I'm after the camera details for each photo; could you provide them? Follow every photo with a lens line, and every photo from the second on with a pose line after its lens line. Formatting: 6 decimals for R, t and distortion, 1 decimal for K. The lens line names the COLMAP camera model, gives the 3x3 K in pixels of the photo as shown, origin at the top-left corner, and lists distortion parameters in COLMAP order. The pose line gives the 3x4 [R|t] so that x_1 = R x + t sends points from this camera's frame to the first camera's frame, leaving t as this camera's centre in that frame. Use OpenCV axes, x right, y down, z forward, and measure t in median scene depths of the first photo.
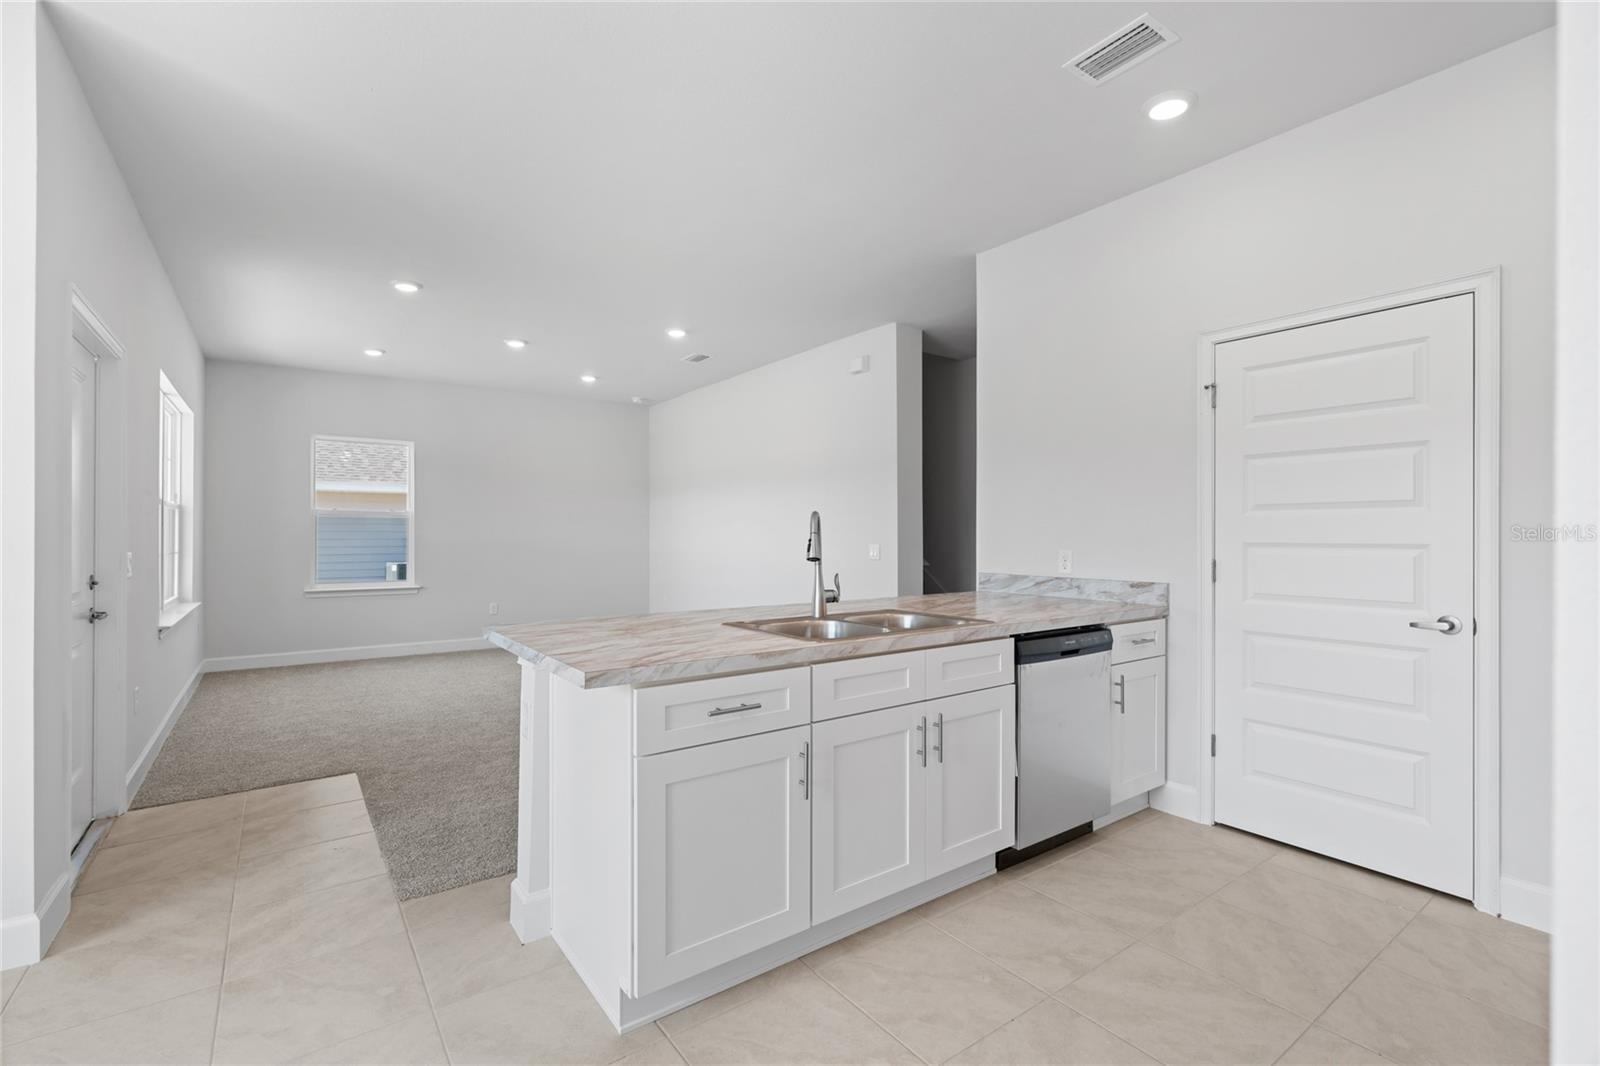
lens RADIAL K [[715.7, 0, 796.3], [0, 715.7, 530.9], [0, 0, 1]] dist [-0.013216, 0.005155]
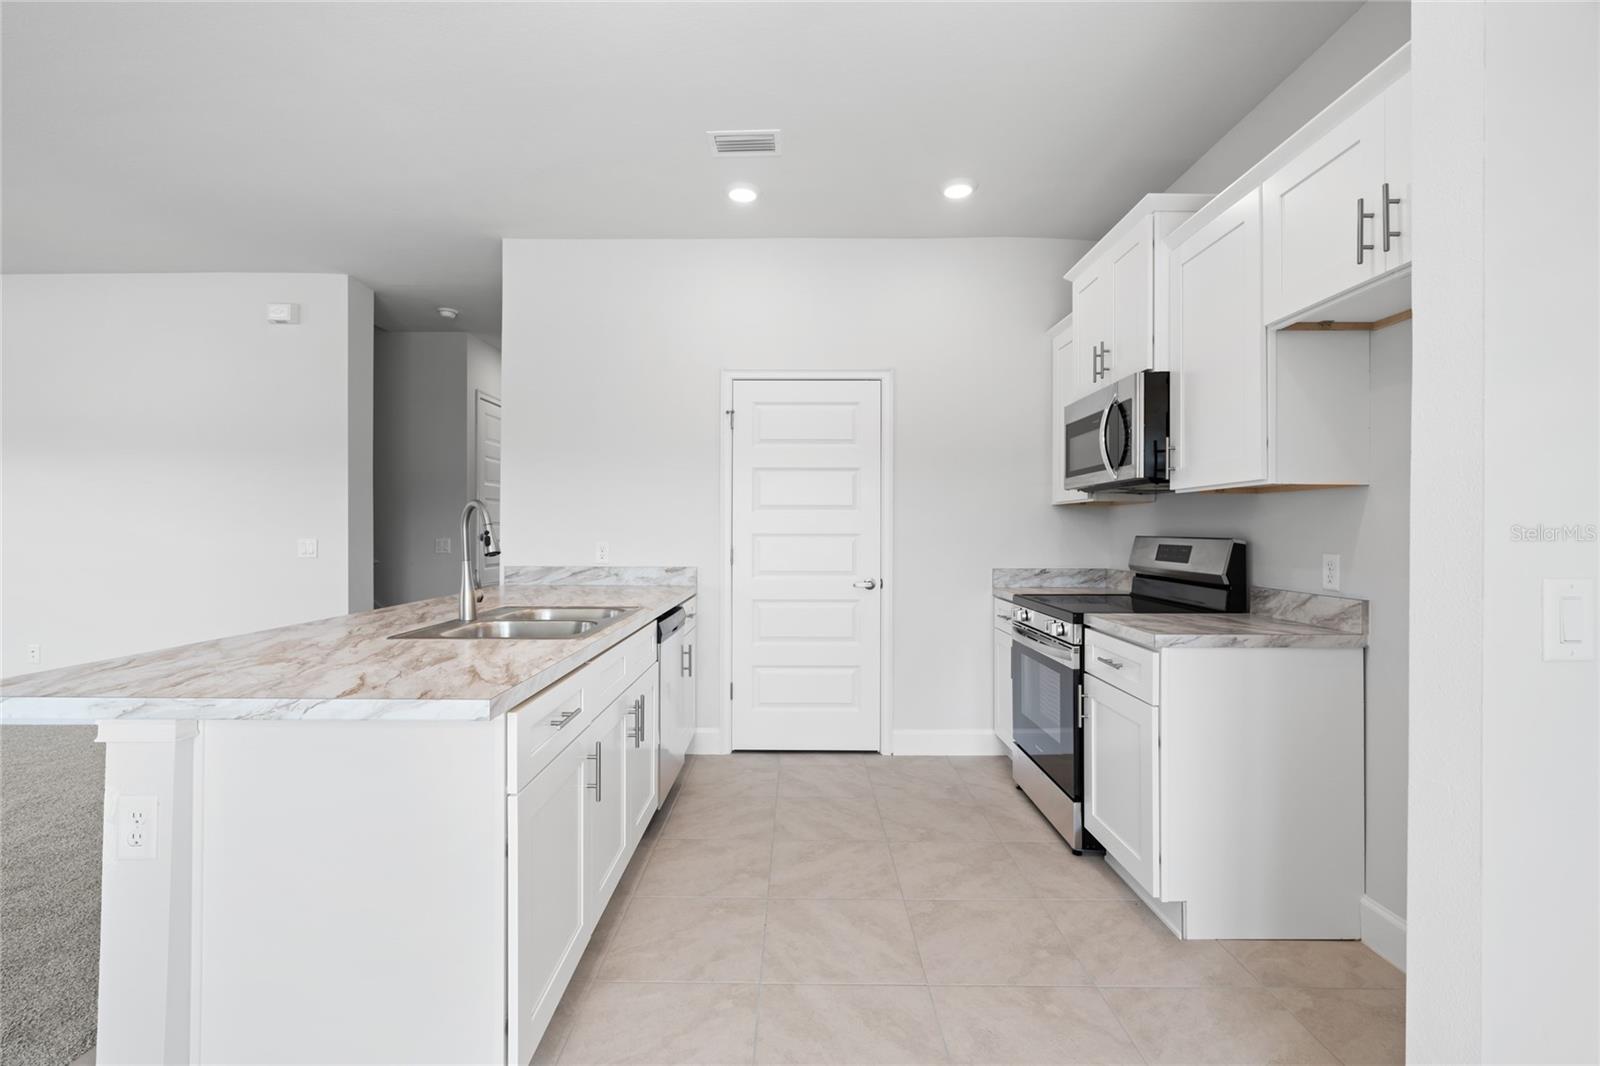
lens RADIAL K [[715.7, 0, 794.3], [0, 715.7, 521.4], [0, 0, 1]] dist [-0.013216, 0.005155]
pose [[0.592864, 0.009043, 0.805252, -0.391709], [-0.005114, 0.999959, -0.007465, 0.003508], [-0.805286, 0.000308, 0.592886, 0.141382]]
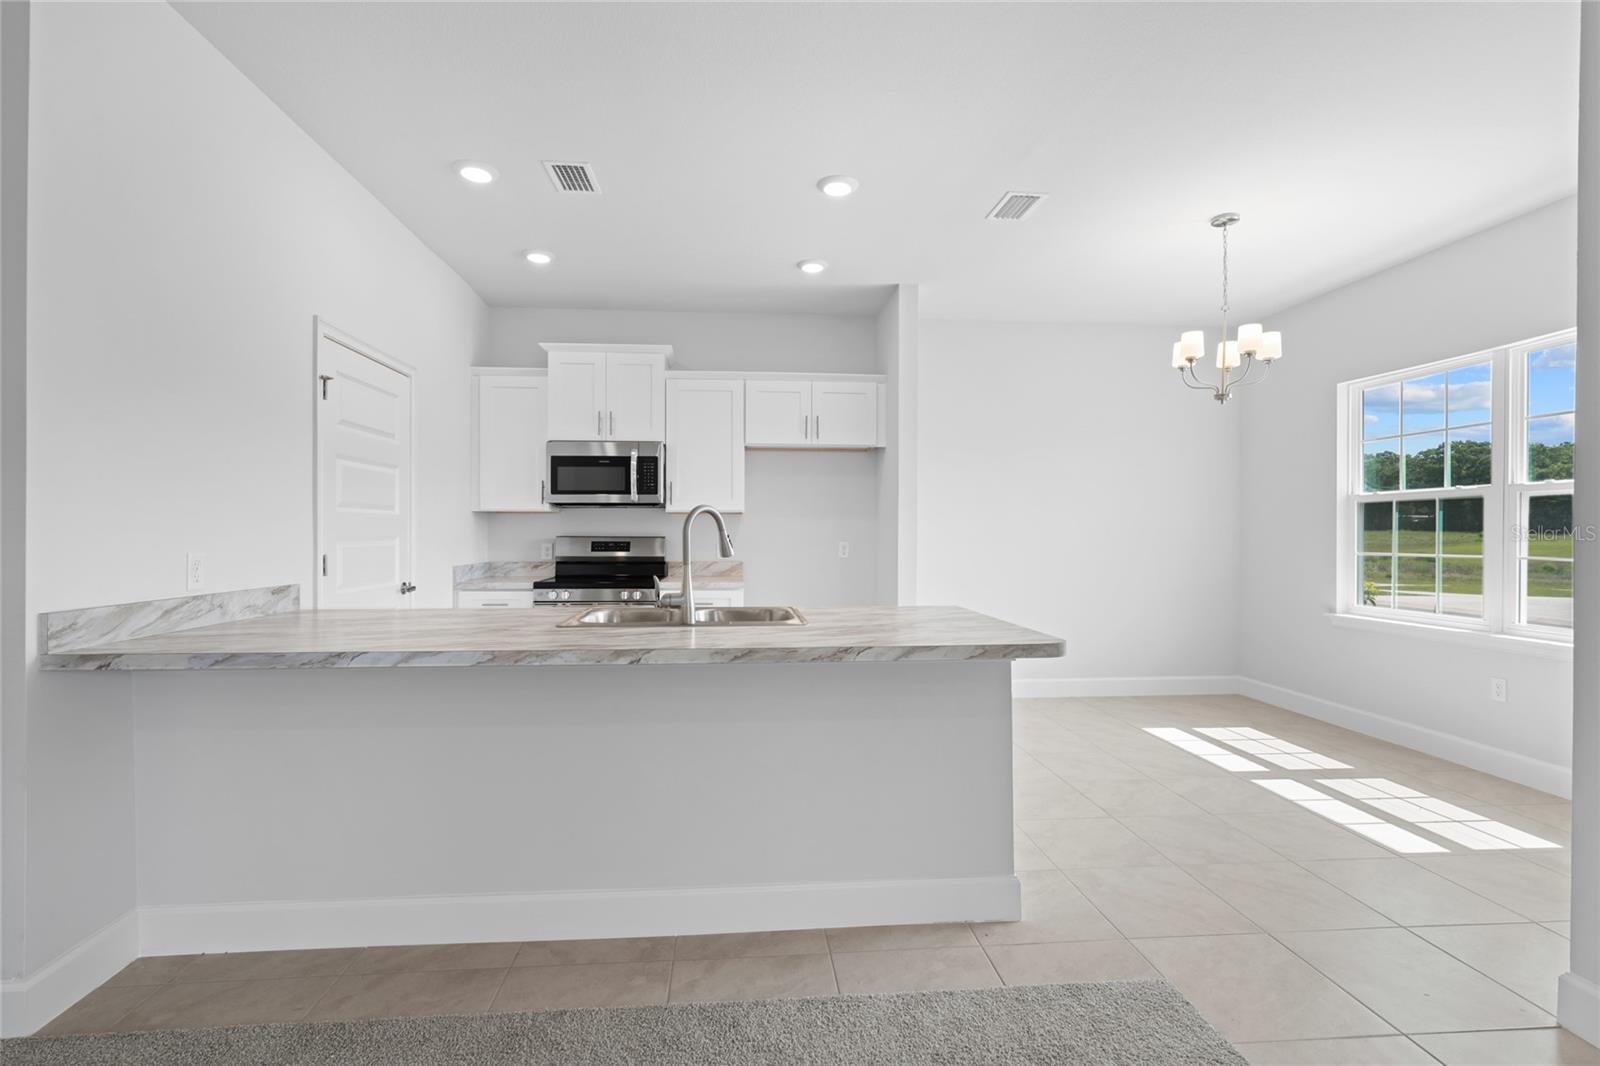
lens RADIAL K [[715.7, 0, 760.8], [0, 715.7, 539.3], [0, 0, 1]] dist [-0.013216, 0.005155]
pose [[-0.826618, -0.008170, 0.562704, -0.480856], [-0.005382, 0.999964, 0.006612, 0.008978], [-0.562737, 0.002437, -0.826632, 1.483844]]
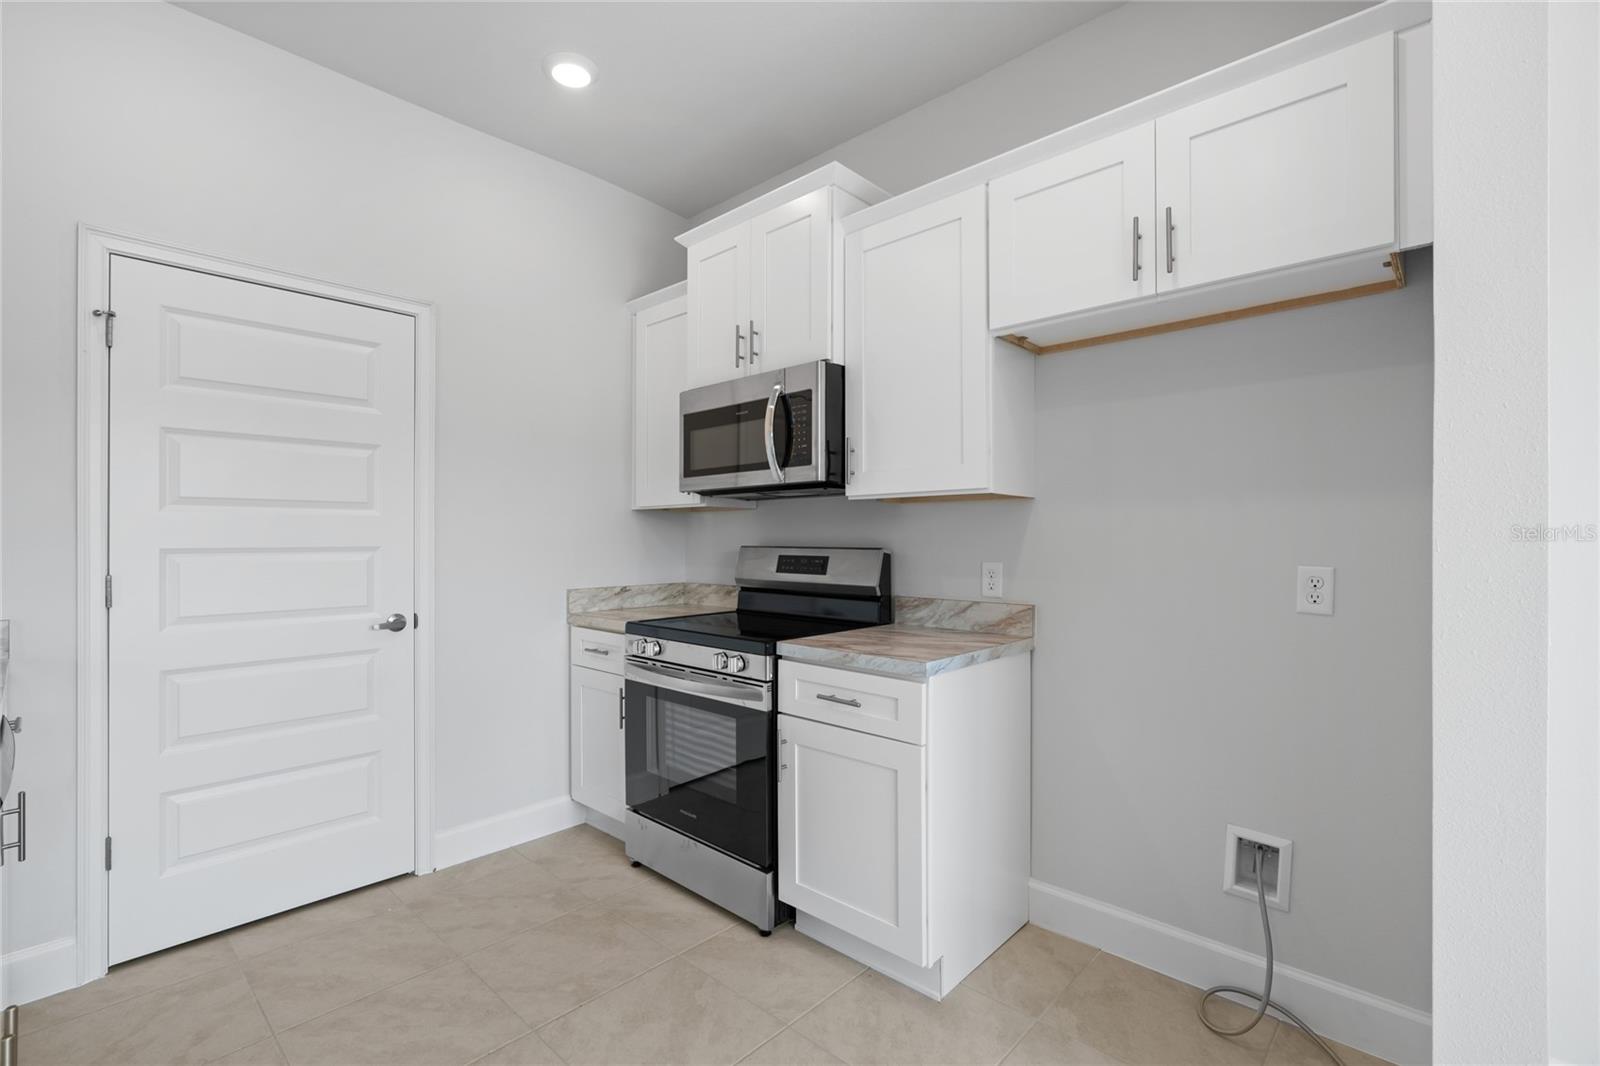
lens RADIAL K [[715.7, 0, 795.5], [0, 715.7, 534.4], [0, 0, 1]] dist [-0.013216, 0.005155]
pose [[-0.185705, 0.002739, 0.982602, -0.188014], [-0.003970, 0.999986, -0.003538, 0.001949], [-0.982598, -0.004558, -0.185691, 0.492885]]
